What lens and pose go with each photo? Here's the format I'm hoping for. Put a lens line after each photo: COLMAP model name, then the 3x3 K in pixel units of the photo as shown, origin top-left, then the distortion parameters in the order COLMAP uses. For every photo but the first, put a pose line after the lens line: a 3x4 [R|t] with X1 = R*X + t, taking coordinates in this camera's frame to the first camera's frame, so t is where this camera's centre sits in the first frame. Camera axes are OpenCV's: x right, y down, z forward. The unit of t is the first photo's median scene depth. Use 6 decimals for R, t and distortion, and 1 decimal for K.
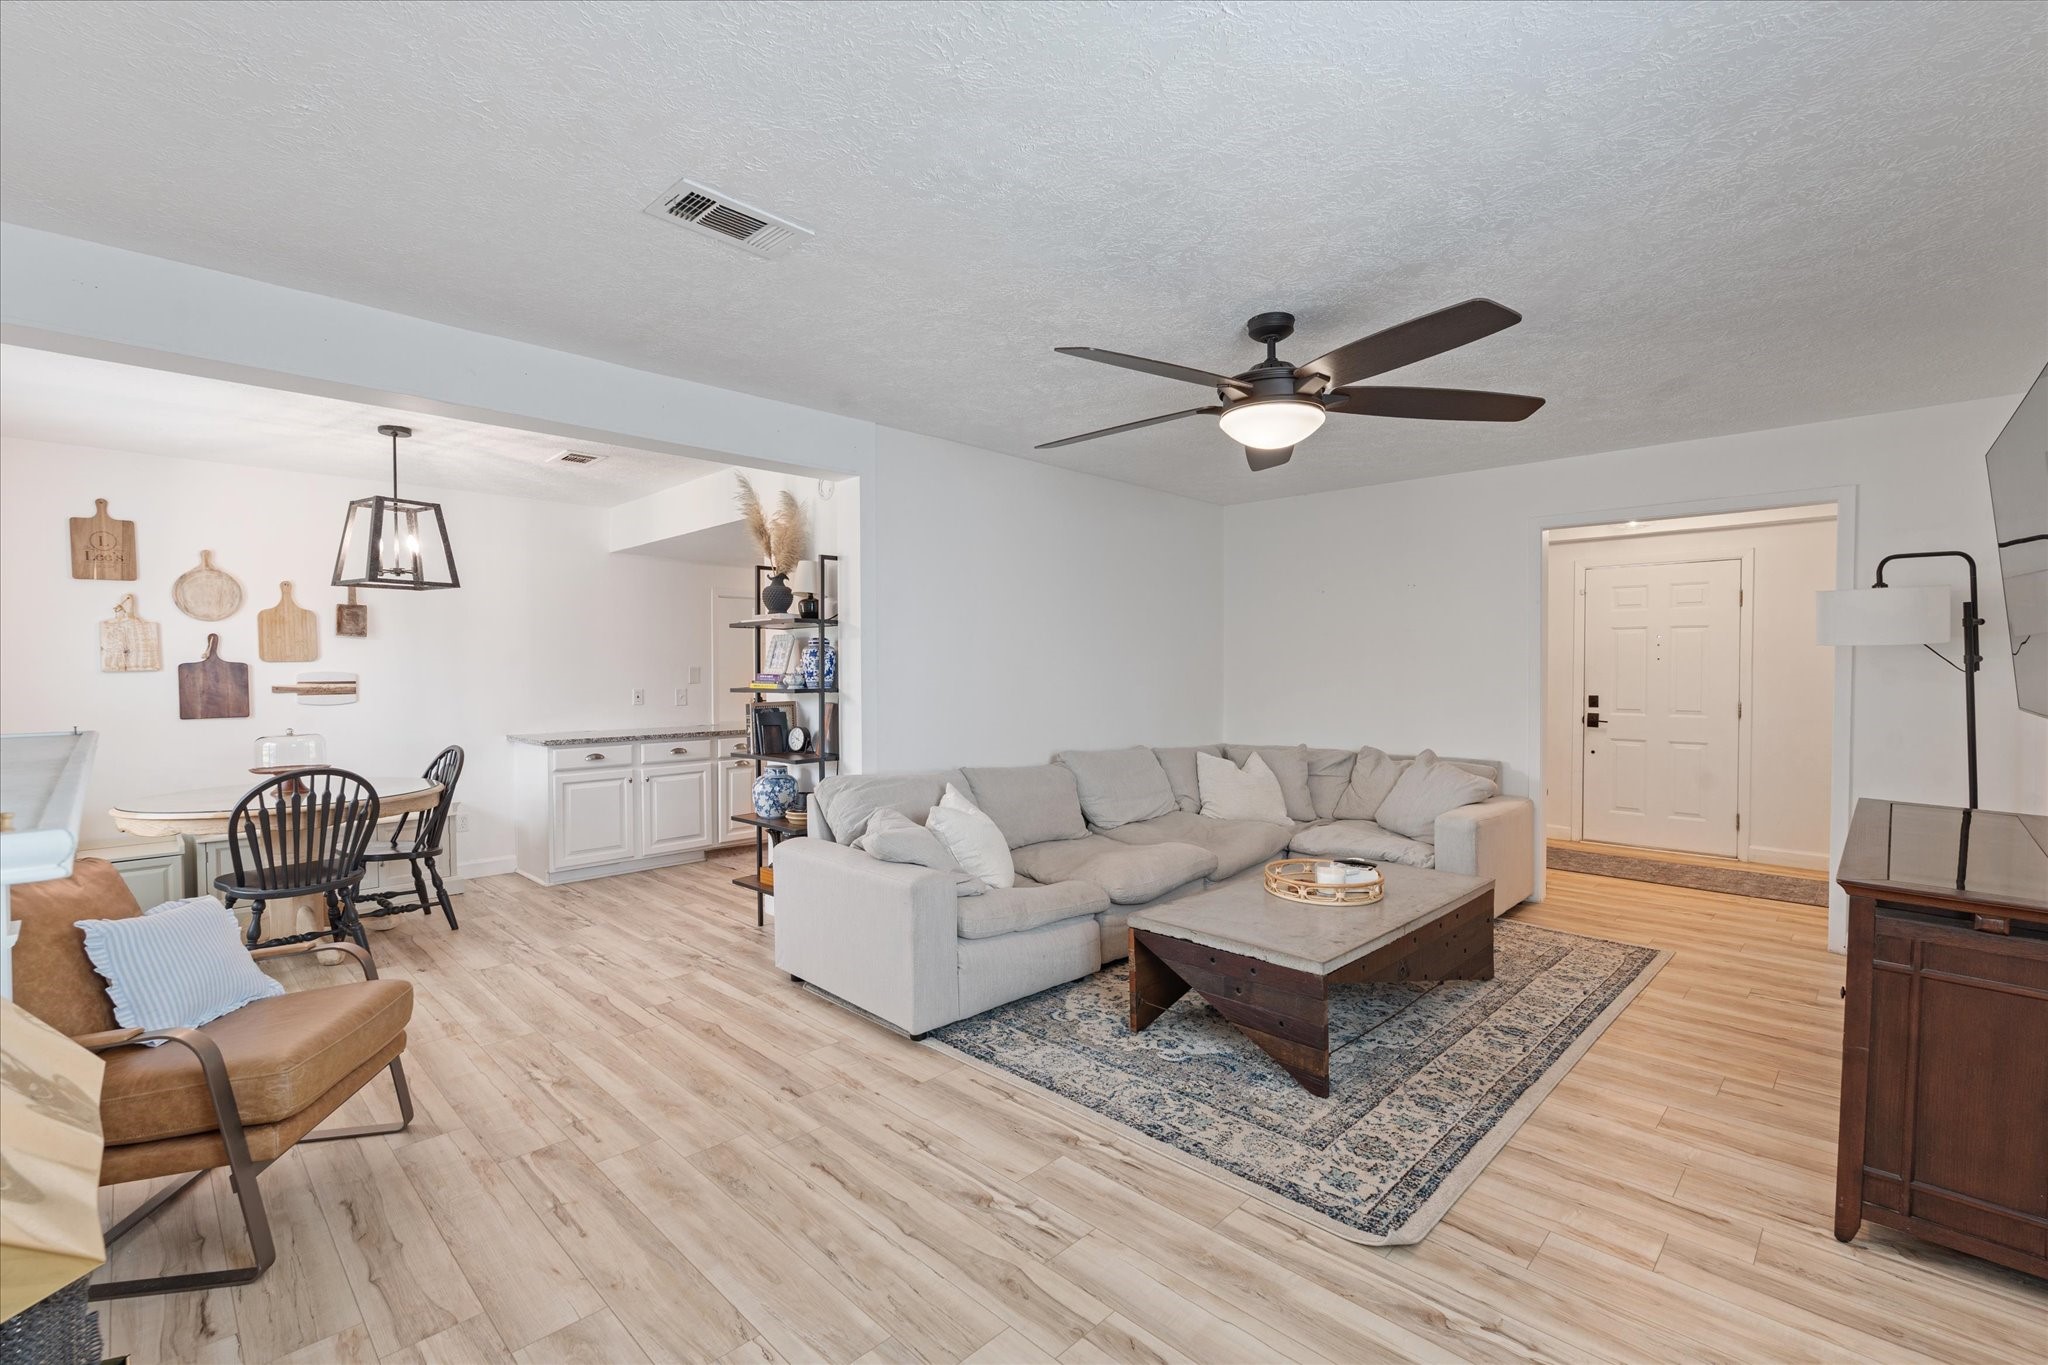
lens RADIAL K [[920.3, 0, 1022.4], [0, 920.3, 675.8], [0, 0, 1]] dist [-0.000304, 0.000776]
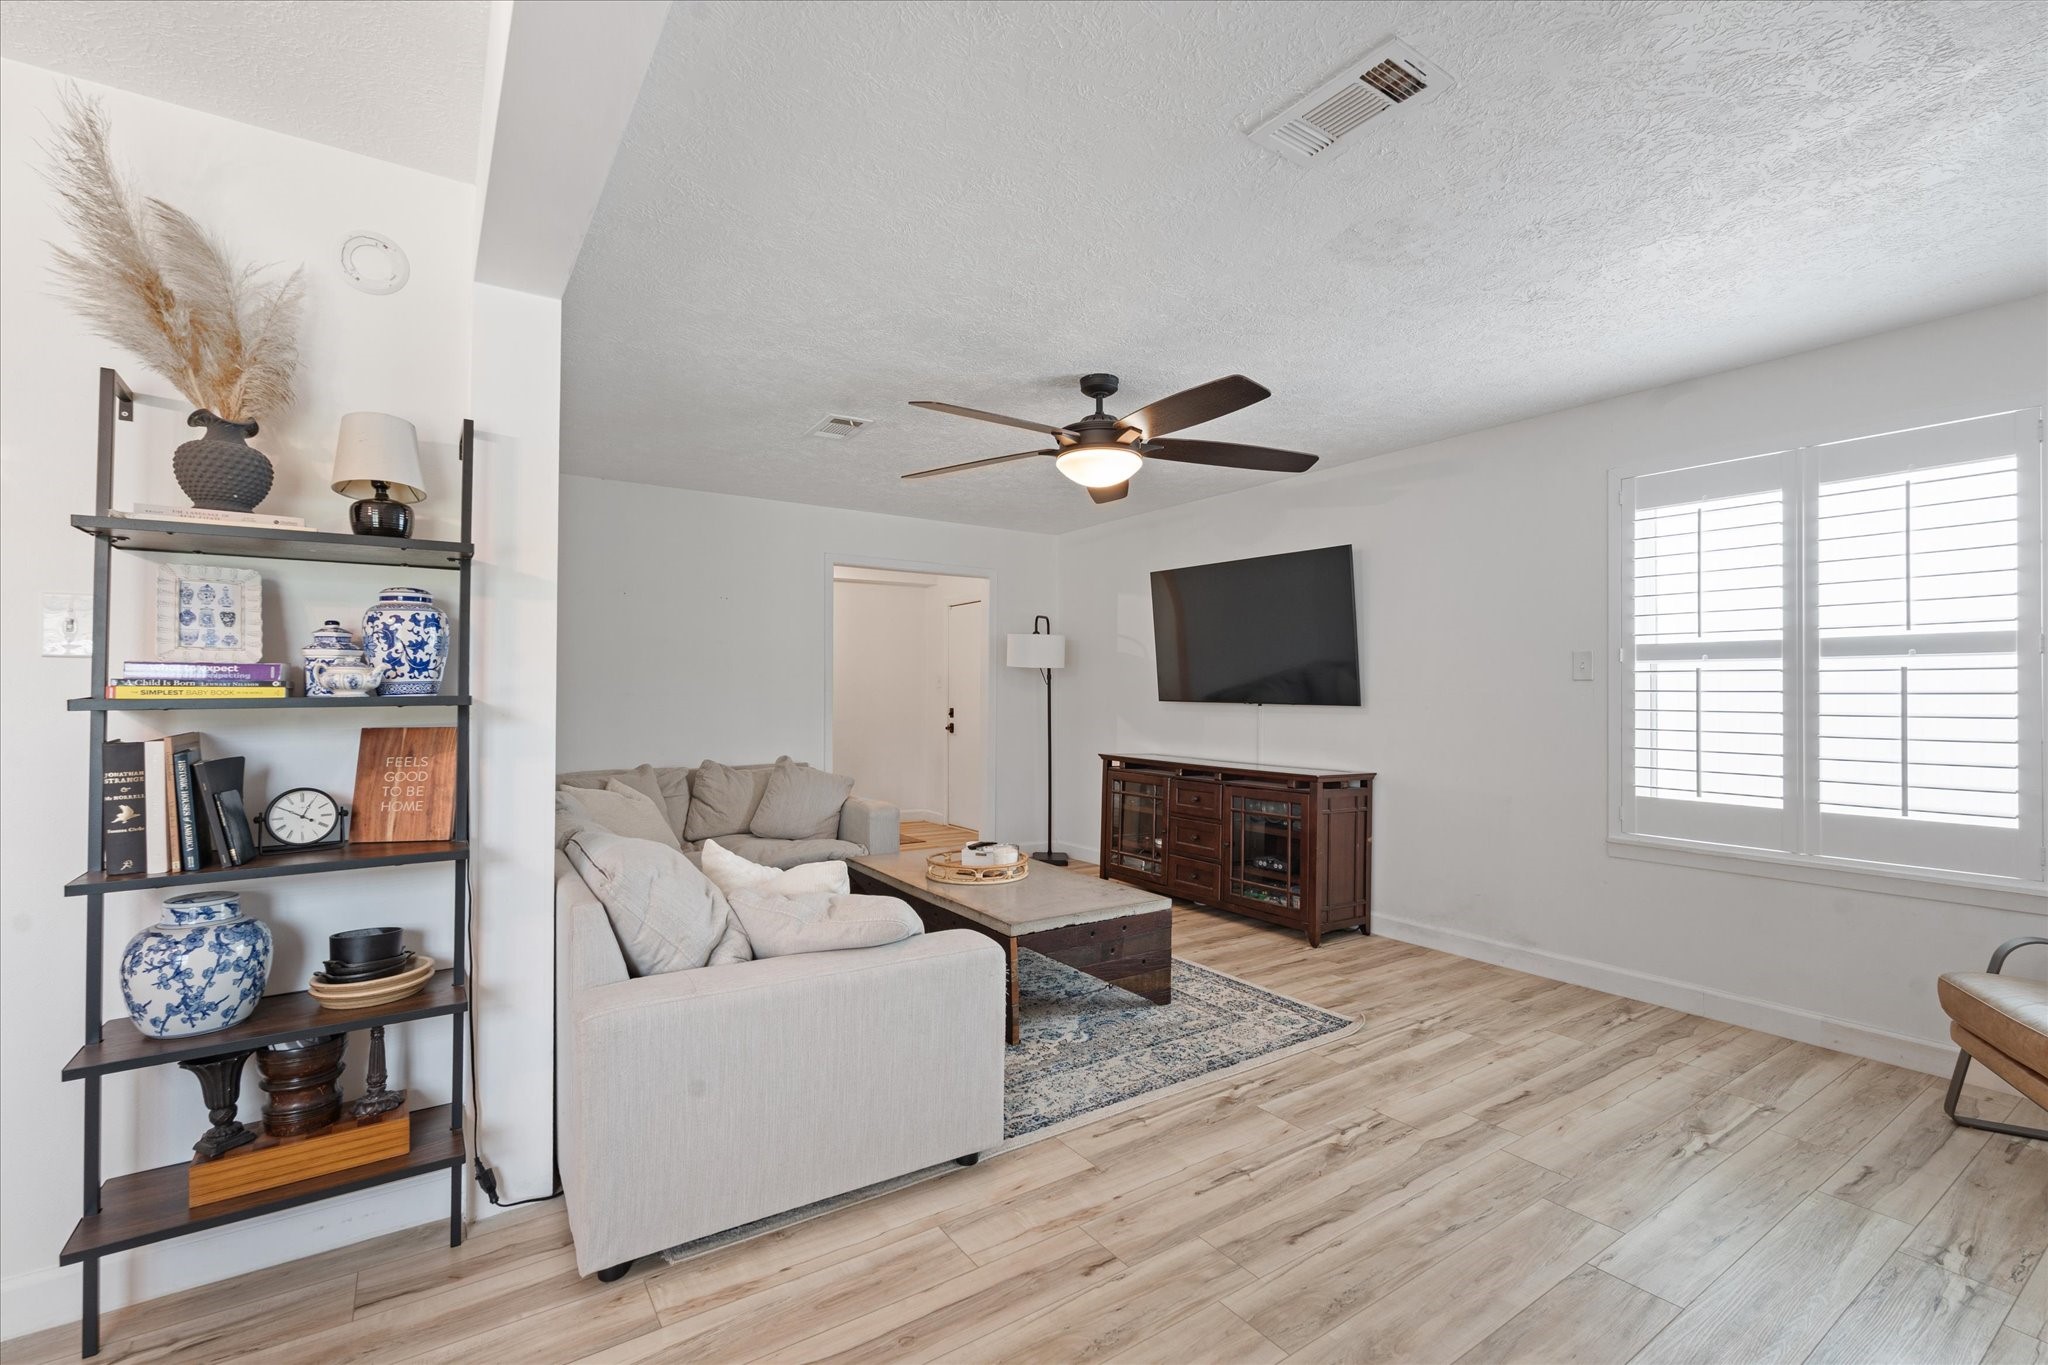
lens RADIAL K [[920.3, 0, 1021.5], [0, 920.3, 690.8], [0, 0, 1]] dist [-0.000304, 0.000776]
pose [[0.174112, 0.005747, 0.984709, -1.061423], [0.008767, 0.999934, -0.007386, 0.029140], [-0.984687, 0.009919, 0.174050, 1.050283]]
